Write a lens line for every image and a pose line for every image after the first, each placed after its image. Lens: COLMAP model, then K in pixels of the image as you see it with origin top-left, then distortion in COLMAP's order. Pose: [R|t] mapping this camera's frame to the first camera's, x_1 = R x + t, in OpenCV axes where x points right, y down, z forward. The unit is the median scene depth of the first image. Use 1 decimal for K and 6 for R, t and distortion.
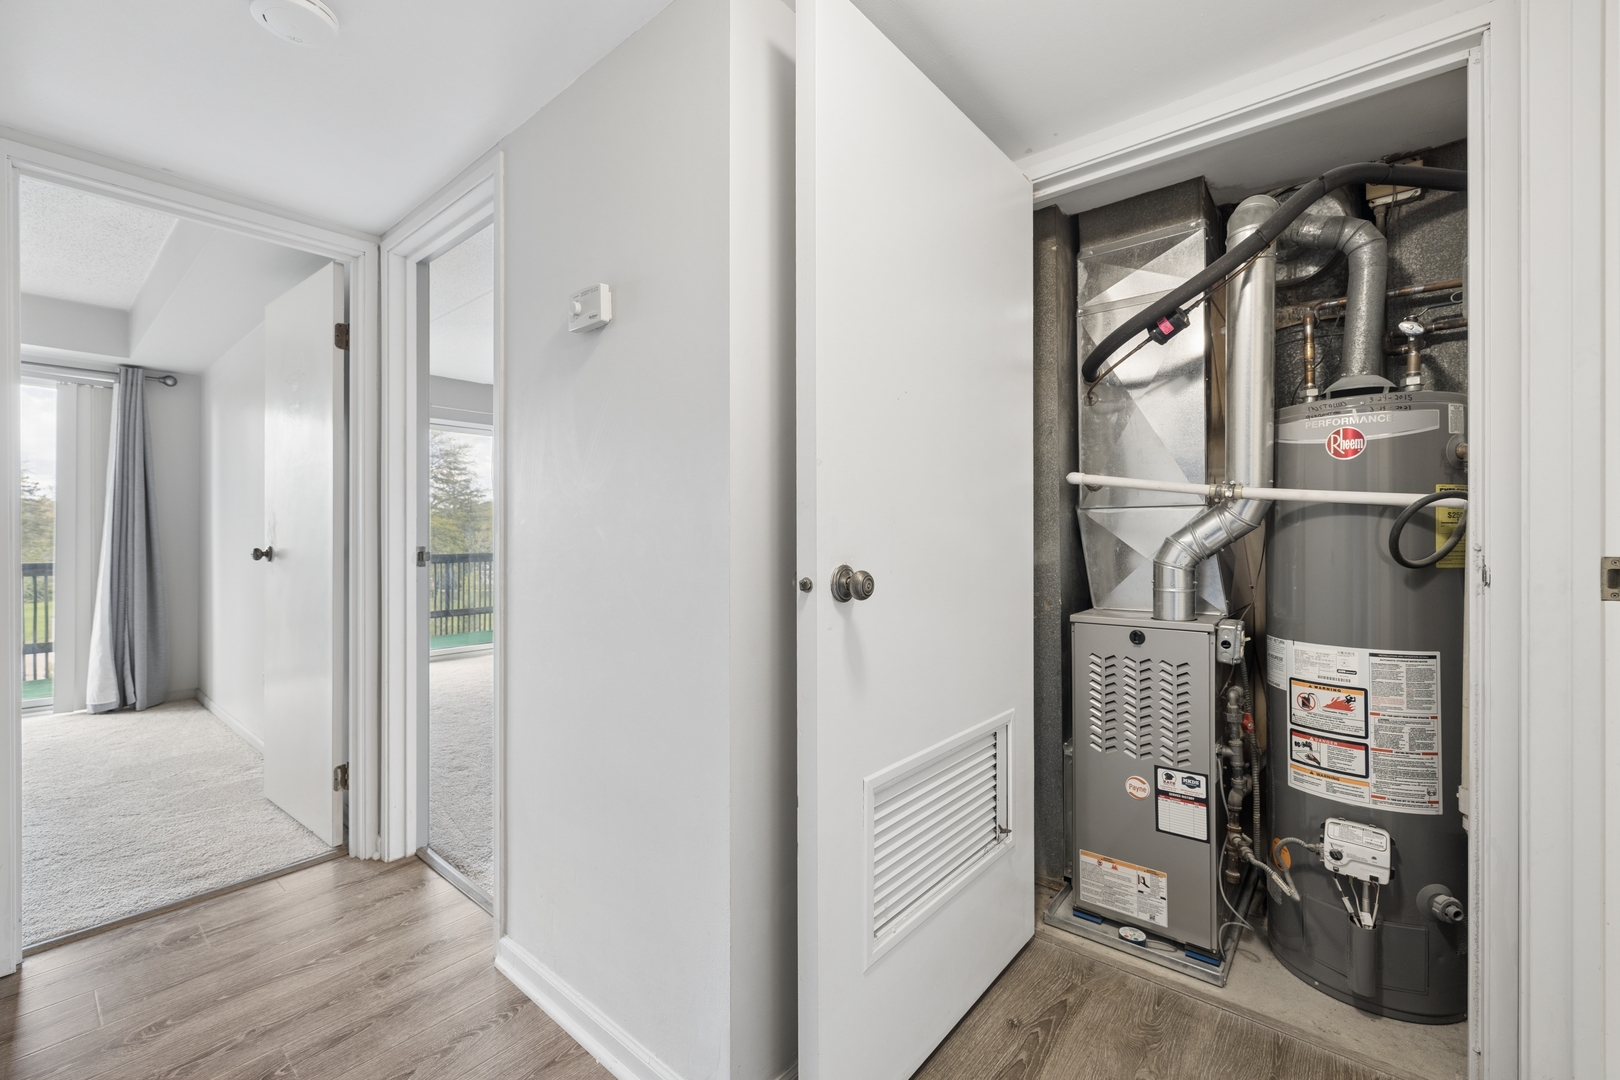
lens RADIAL K [[676.4, 0, 805.1], [0, 676.4, 540.1], [0, 0, 1]] dist [-0.000113, -0.000229]
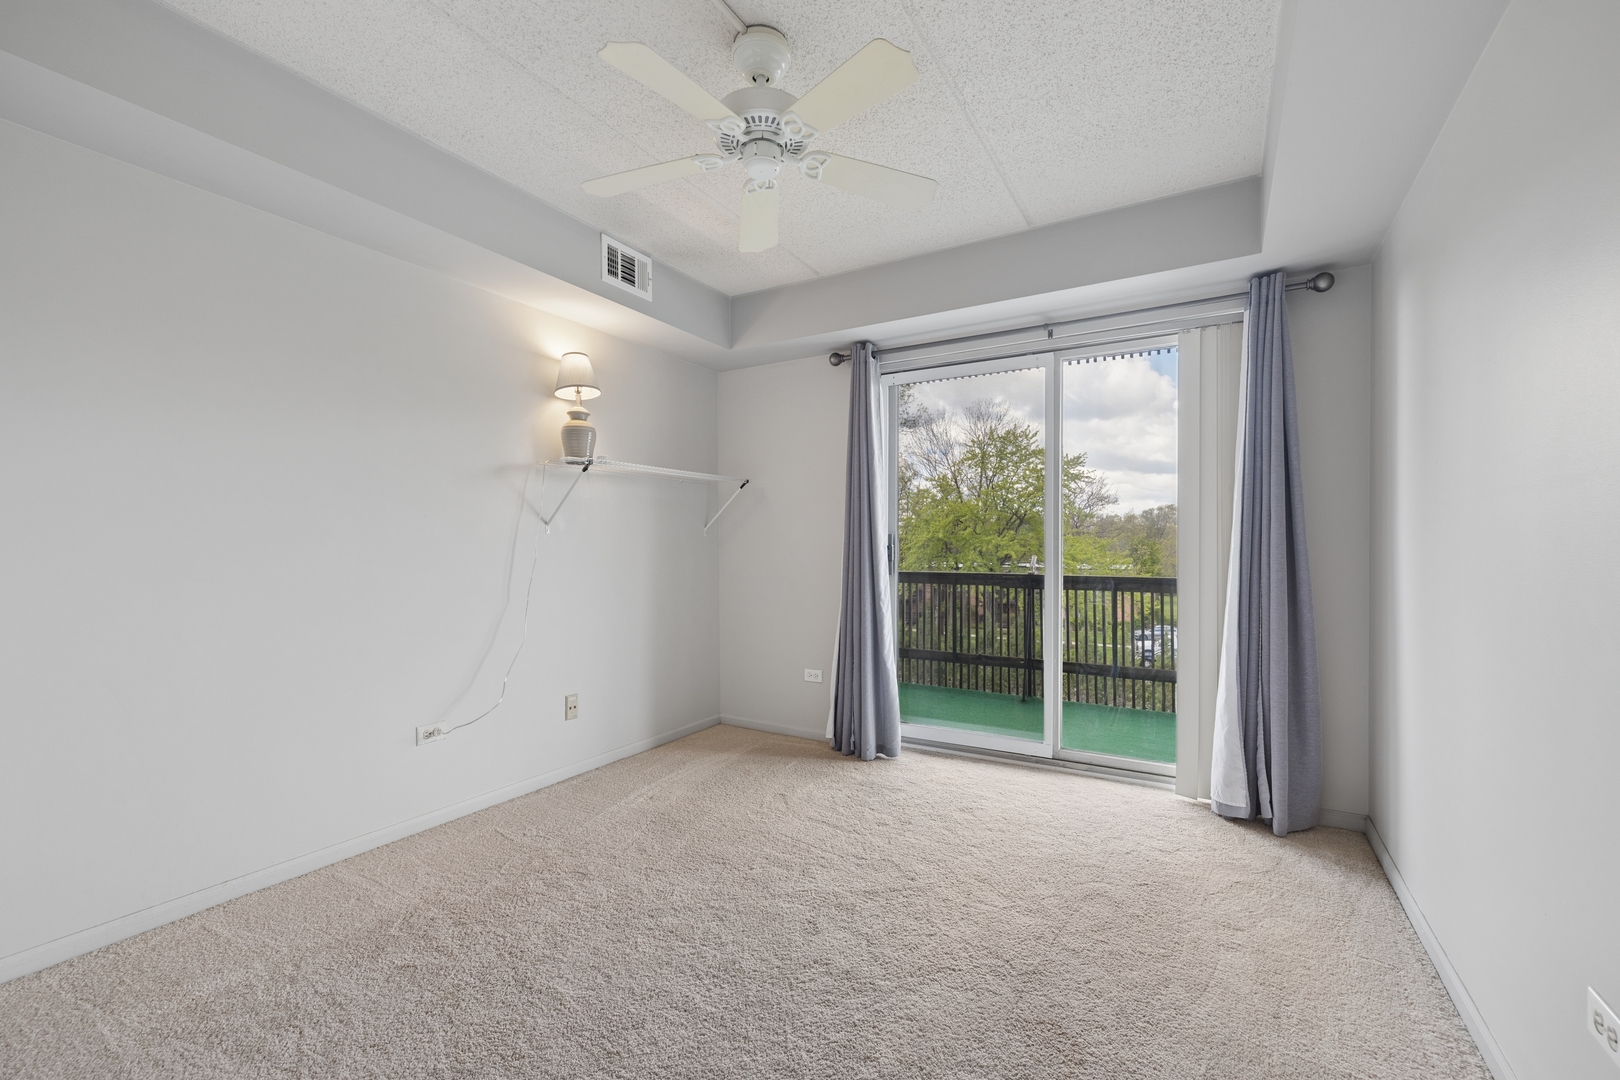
lens RADIAL K [[676.4, 0, 805.1], [0, 676.4, 540.1], [0, 0, 1]] dist [-0.000113, -0.000229]
pose [[0.168955, -0.002538, -0.985620, -0.456626], [-0.001774, 0.999994, -0.002879, -0.010281], [0.985622, 0.002235, 0.168950, 0.478229]]
